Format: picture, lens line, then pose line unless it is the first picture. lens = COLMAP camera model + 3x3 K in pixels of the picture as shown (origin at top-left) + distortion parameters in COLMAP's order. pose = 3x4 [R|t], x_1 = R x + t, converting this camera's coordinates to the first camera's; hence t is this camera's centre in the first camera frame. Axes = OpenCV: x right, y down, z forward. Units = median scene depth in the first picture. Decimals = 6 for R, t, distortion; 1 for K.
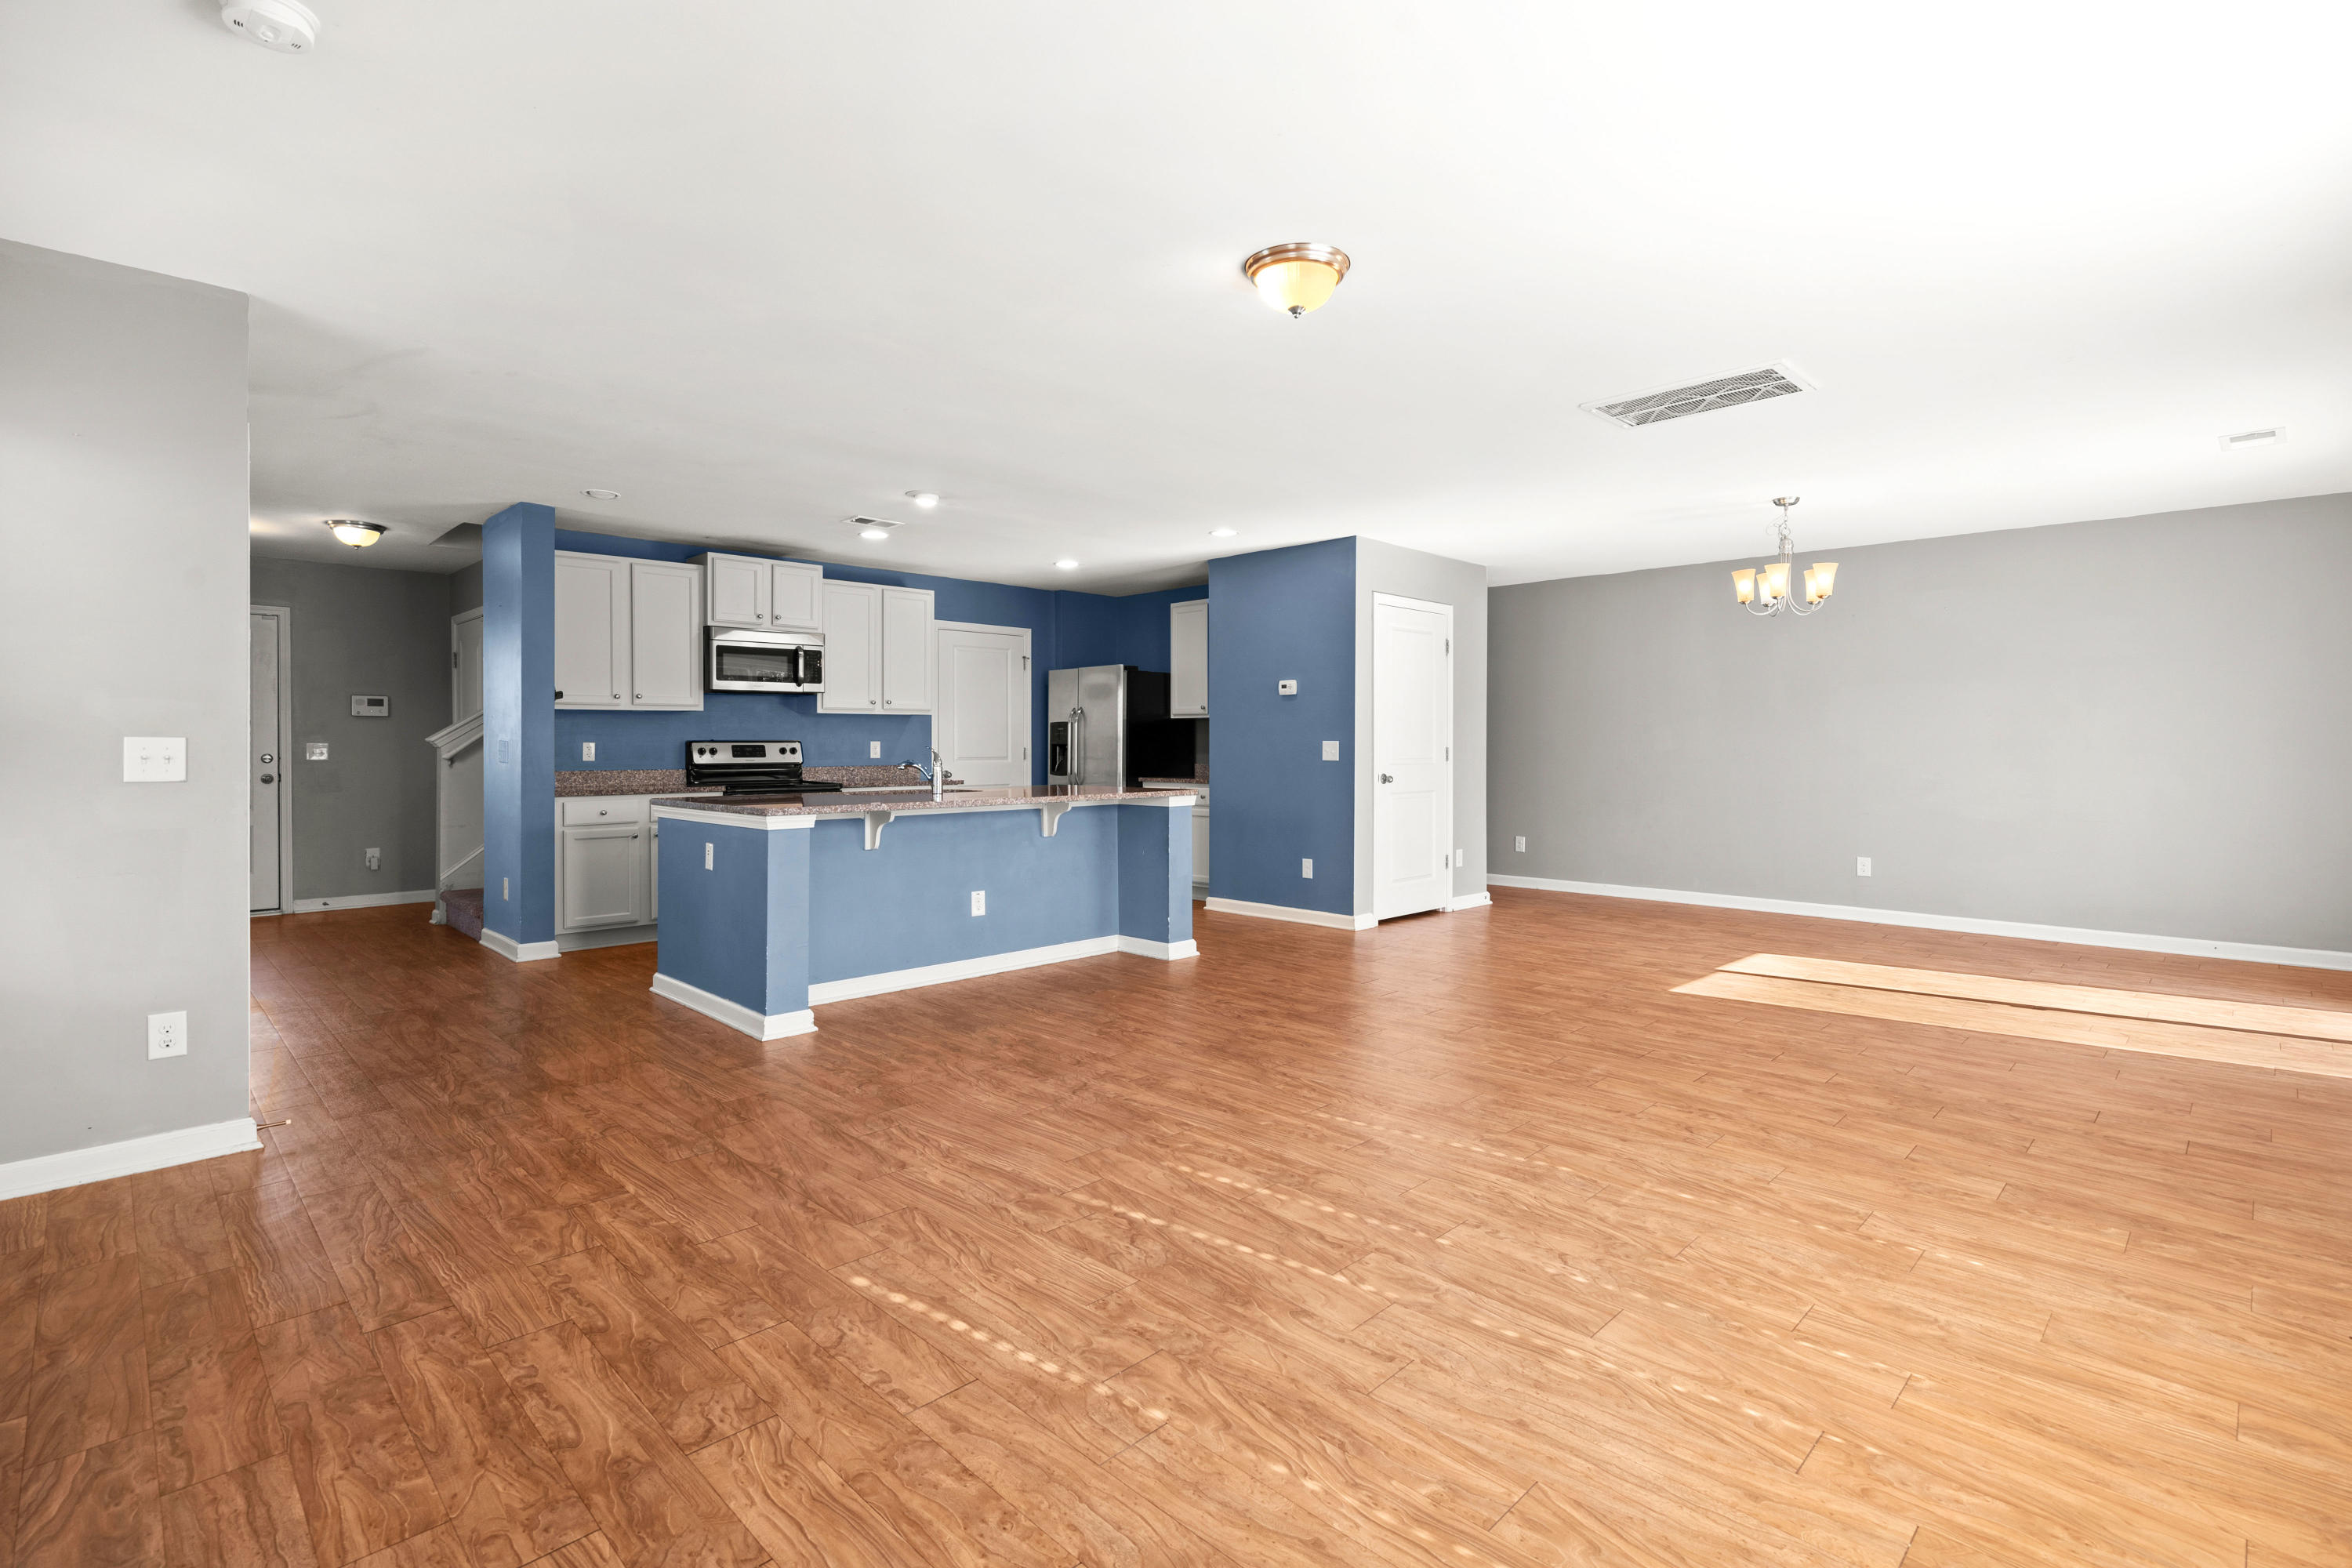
lens RADIAL K [[1085.4, 0, 1198.5], [0, 1085.4, 754.1], [0, 0, 1]] dist [-0.000004, 0.001565]
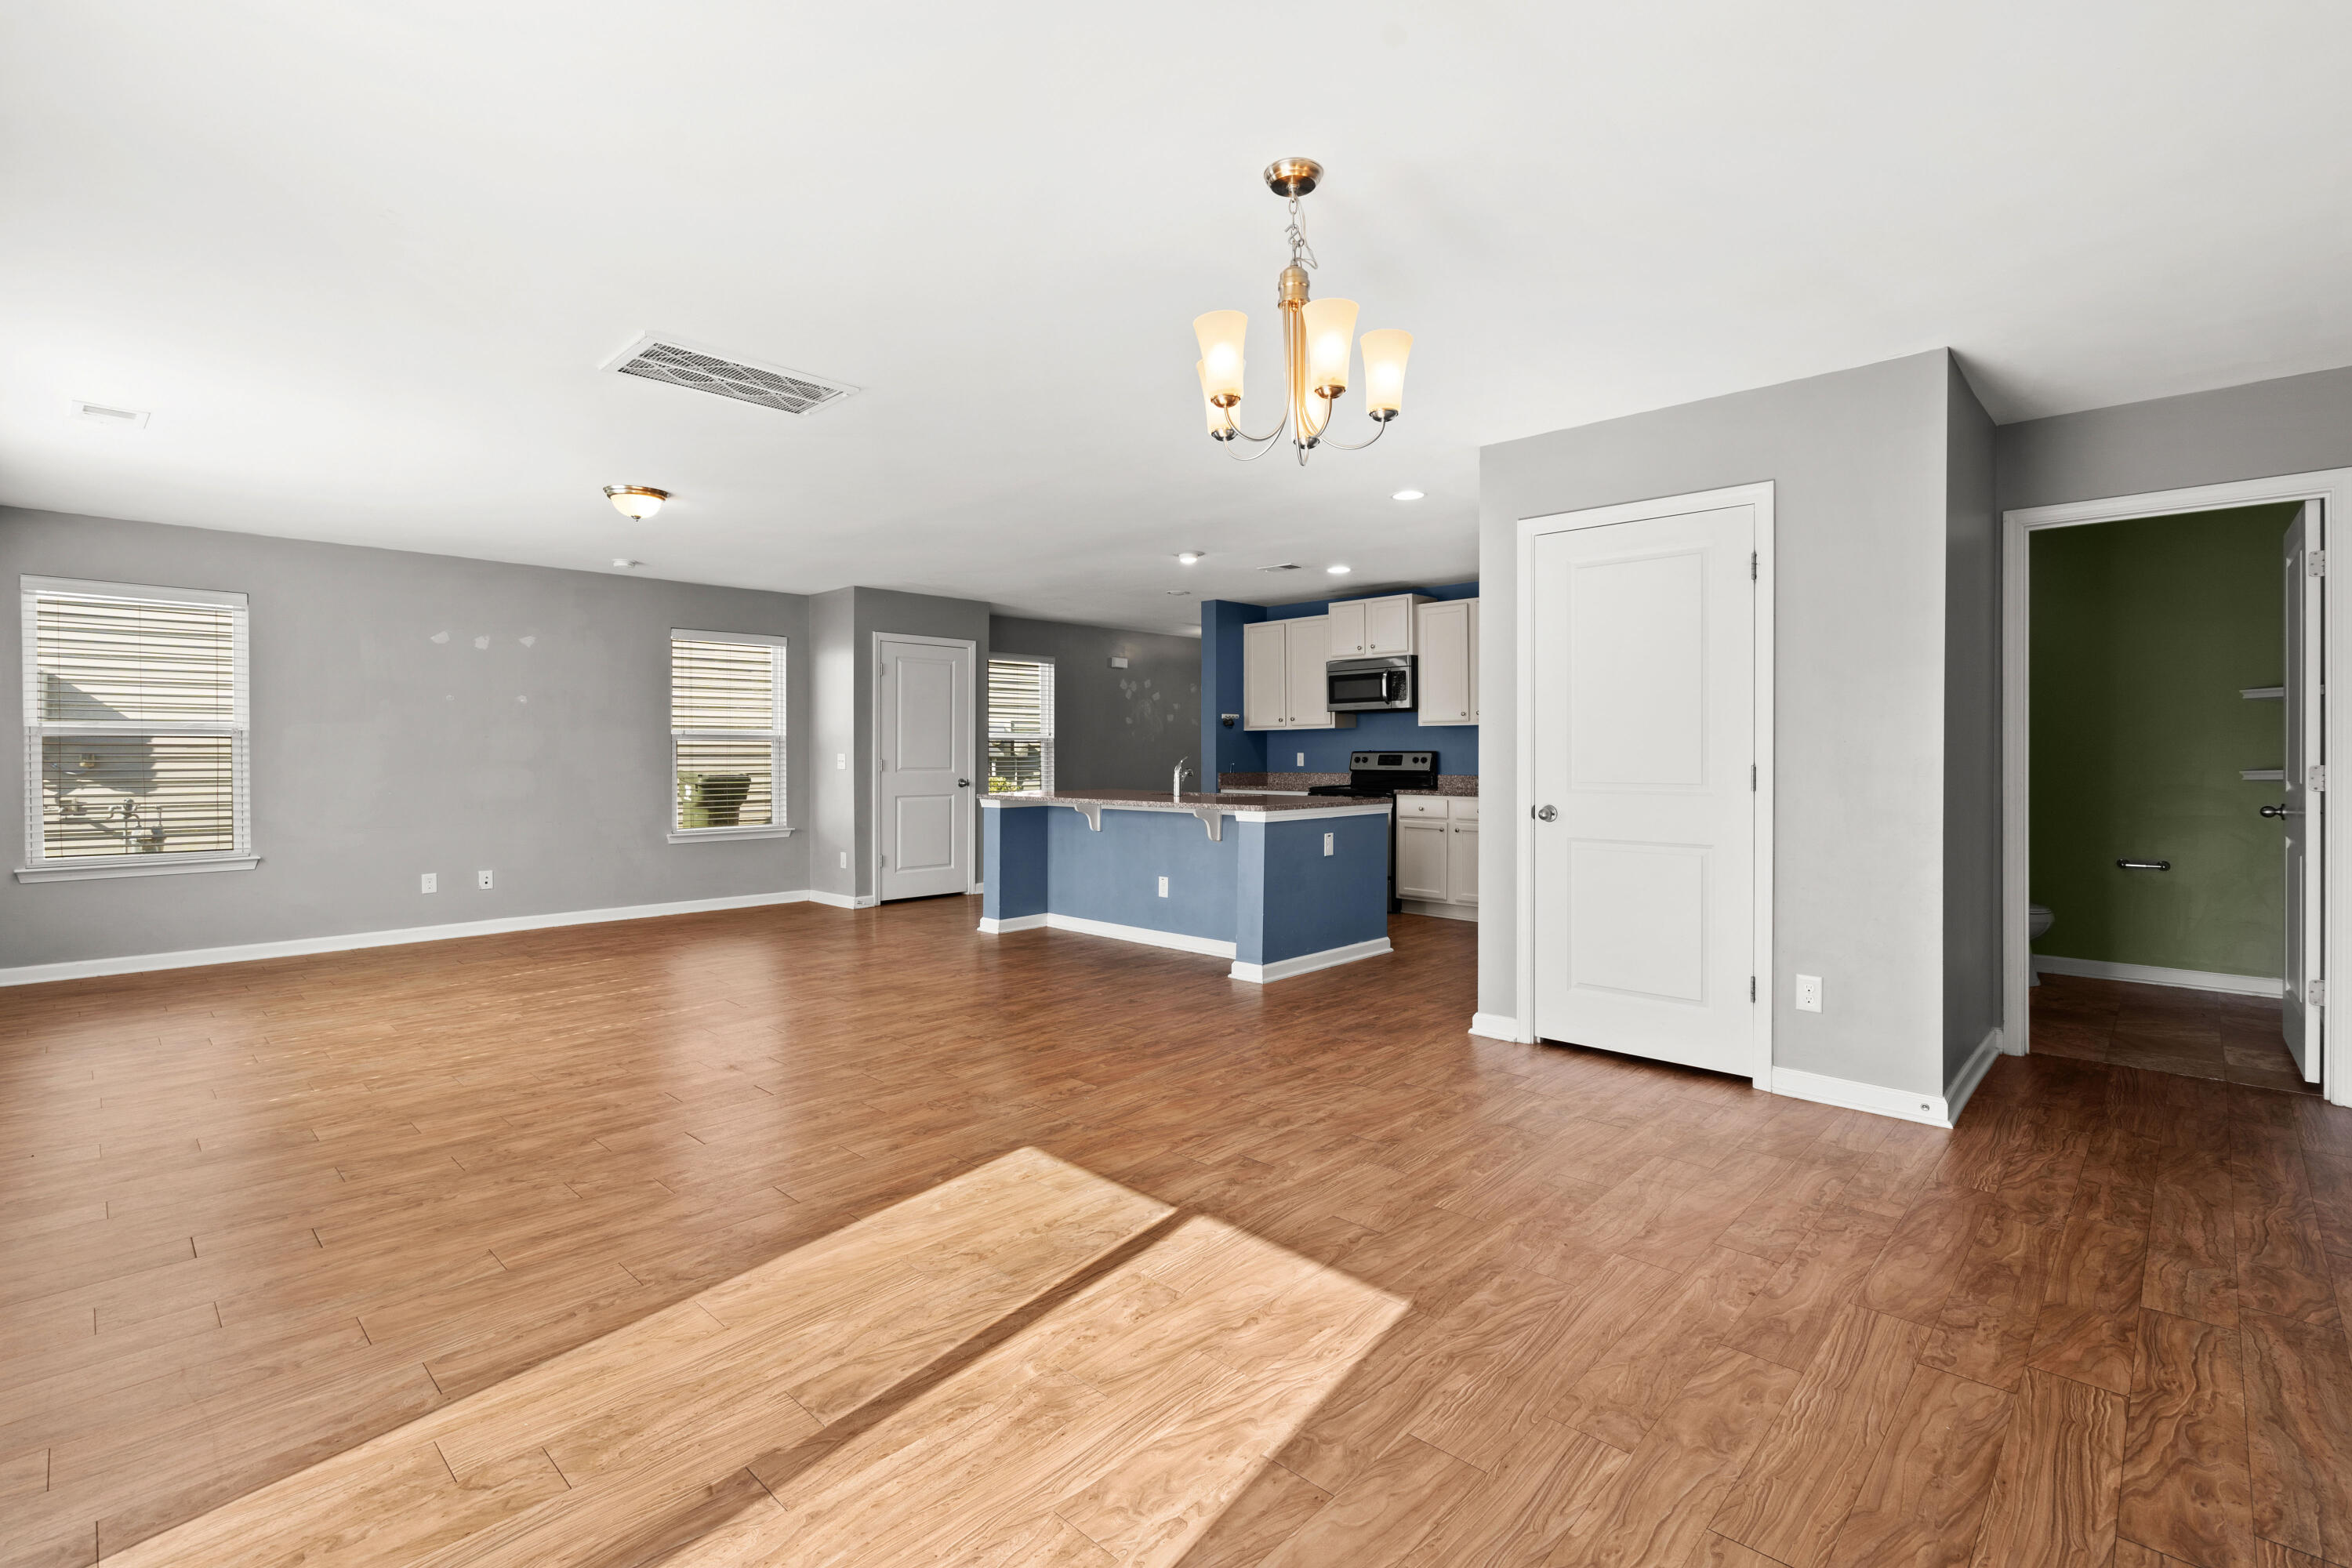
lens RADIAL K [[1085.4, 0, 1195.3], [0, 1085.4, 790.5], [0, 0, 1]] dist [-0.000004, 0.001565]
pose [[0.019754, 0.036902, -0.999124, 0.934381], [-0.006037, 0.999305, 0.036790, -0.014634], [0.999787, 0.005305, 0.019963, 0.934996]]
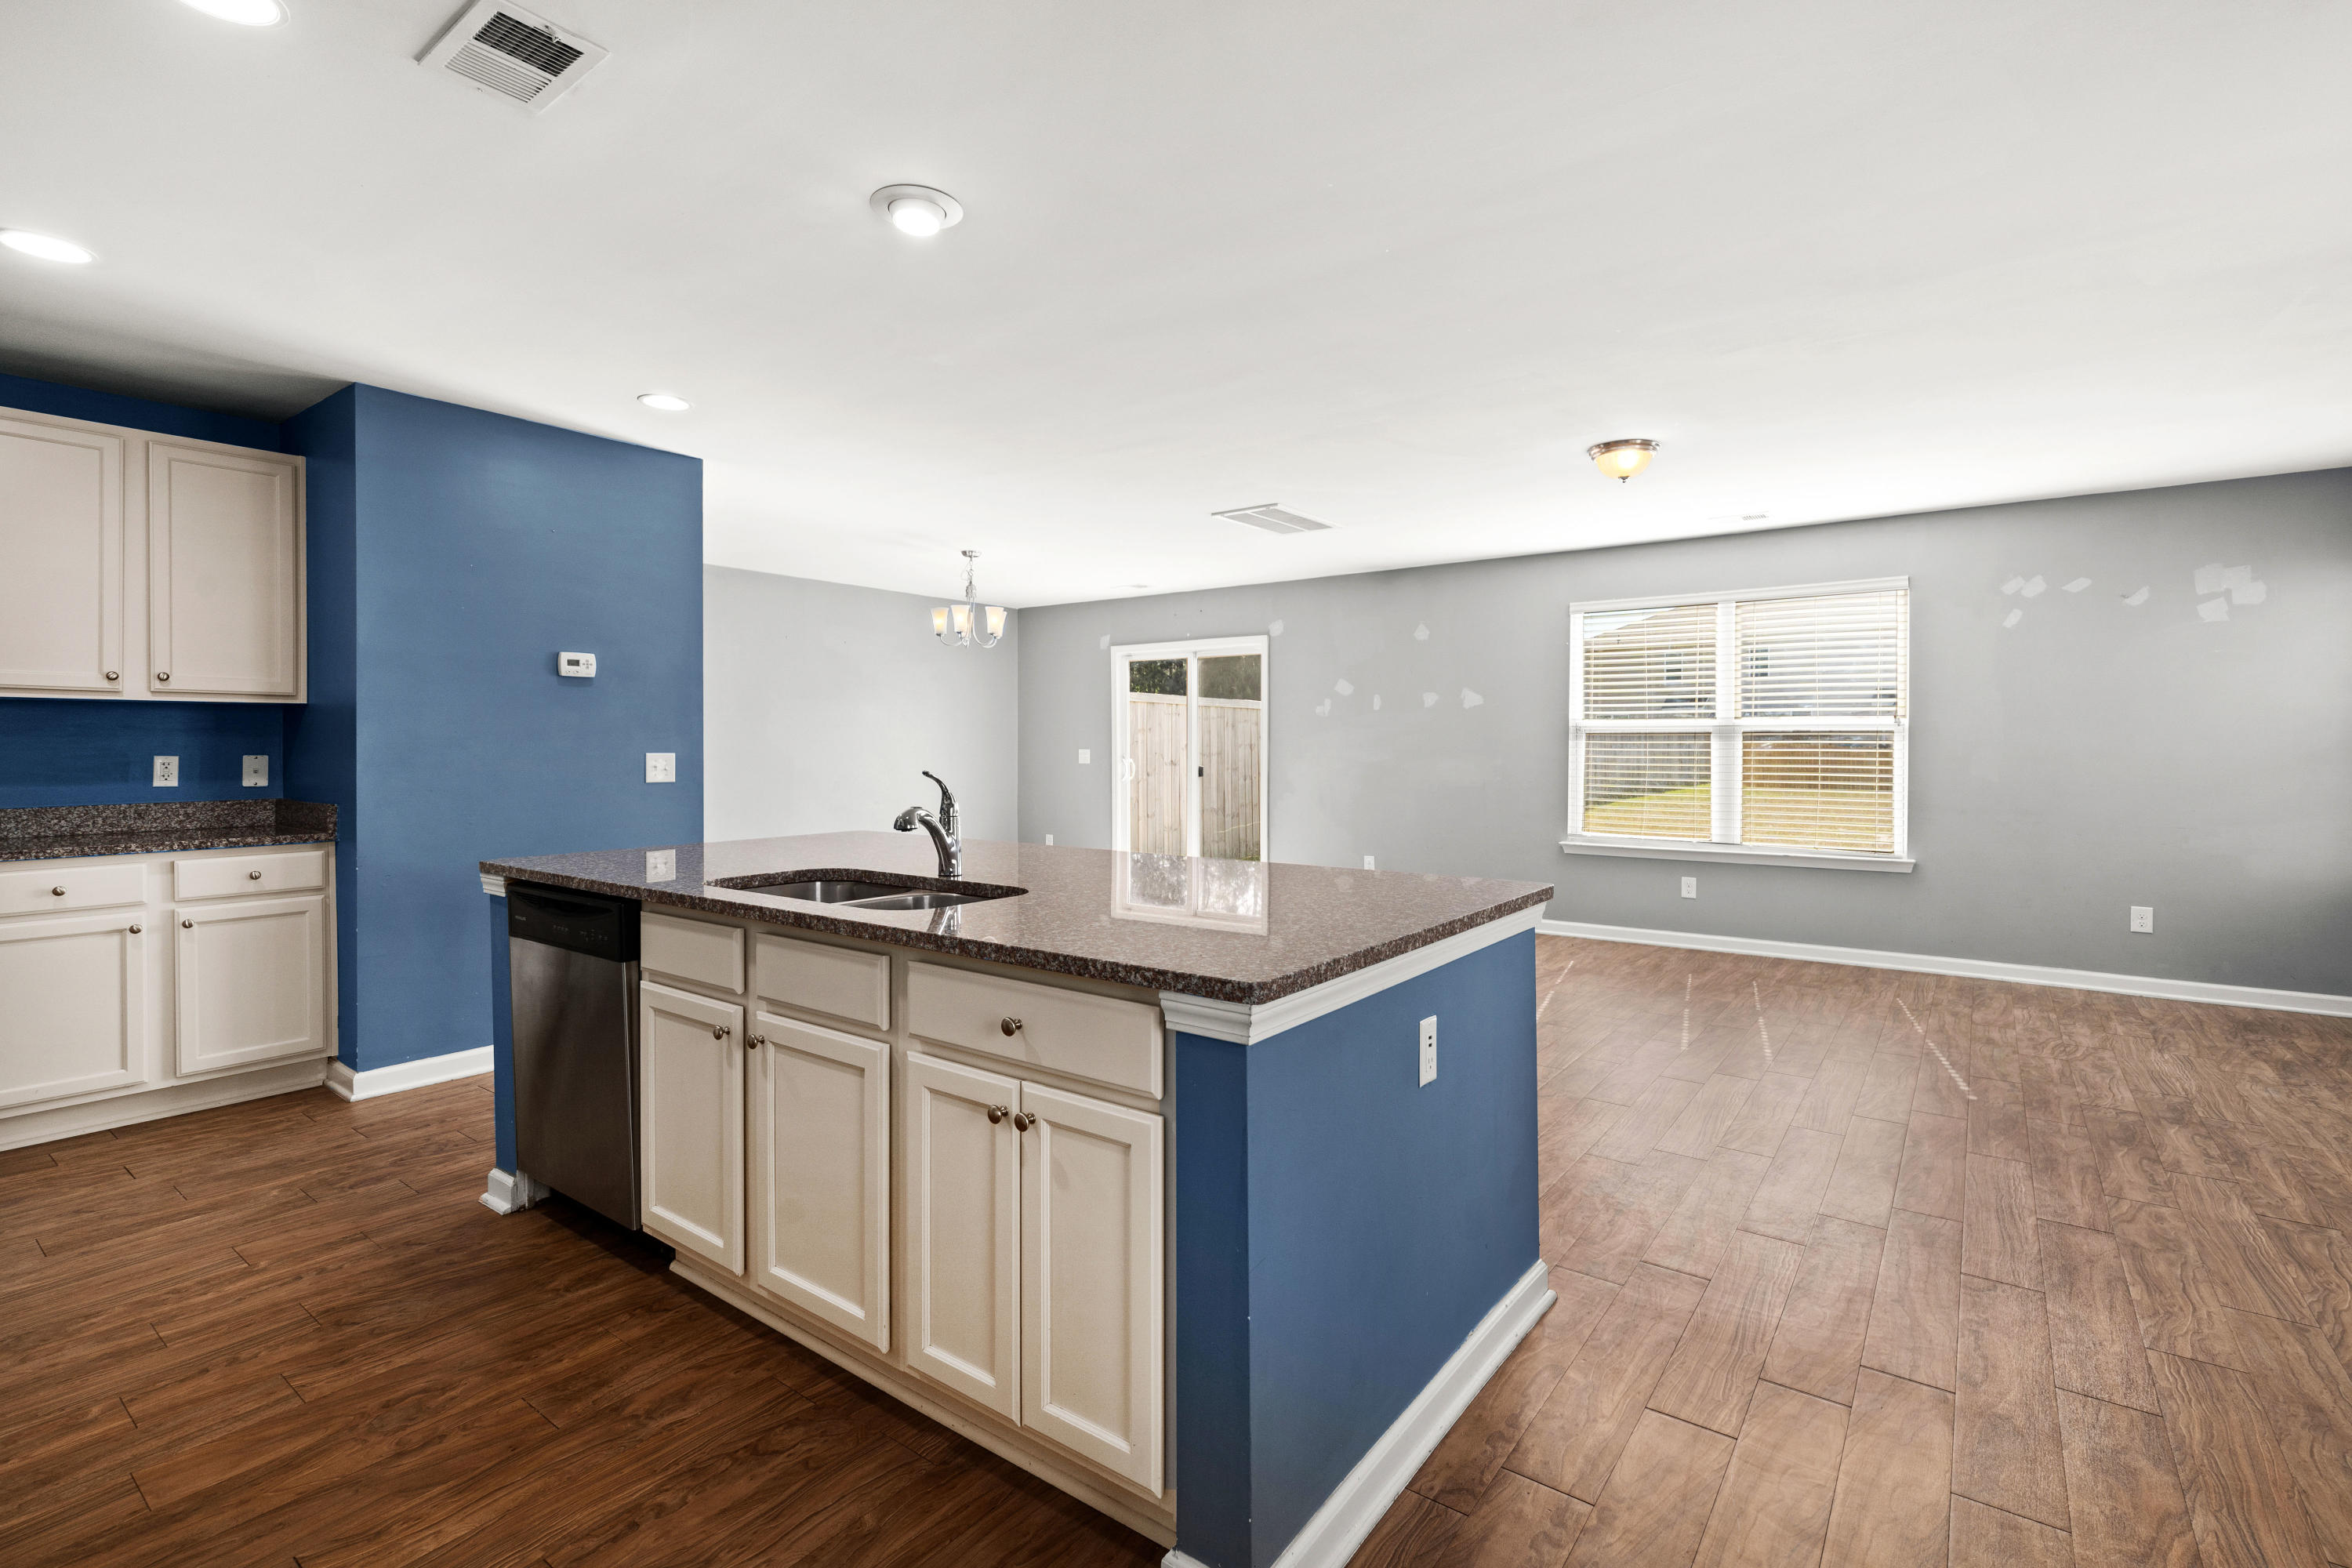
lens RADIAL K [[1085.4, 0, 1166.3], [0, 1085.4, 746.3], [0, 0, 1]] dist [-0.000004, 0.001565]
pose [[-0.129945, 0.000612, 0.991521, -0.670641], [0.008352, 0.999965, 0.000478, -0.016616], [-0.991486, 0.008344, -0.129946, 0.913087]]
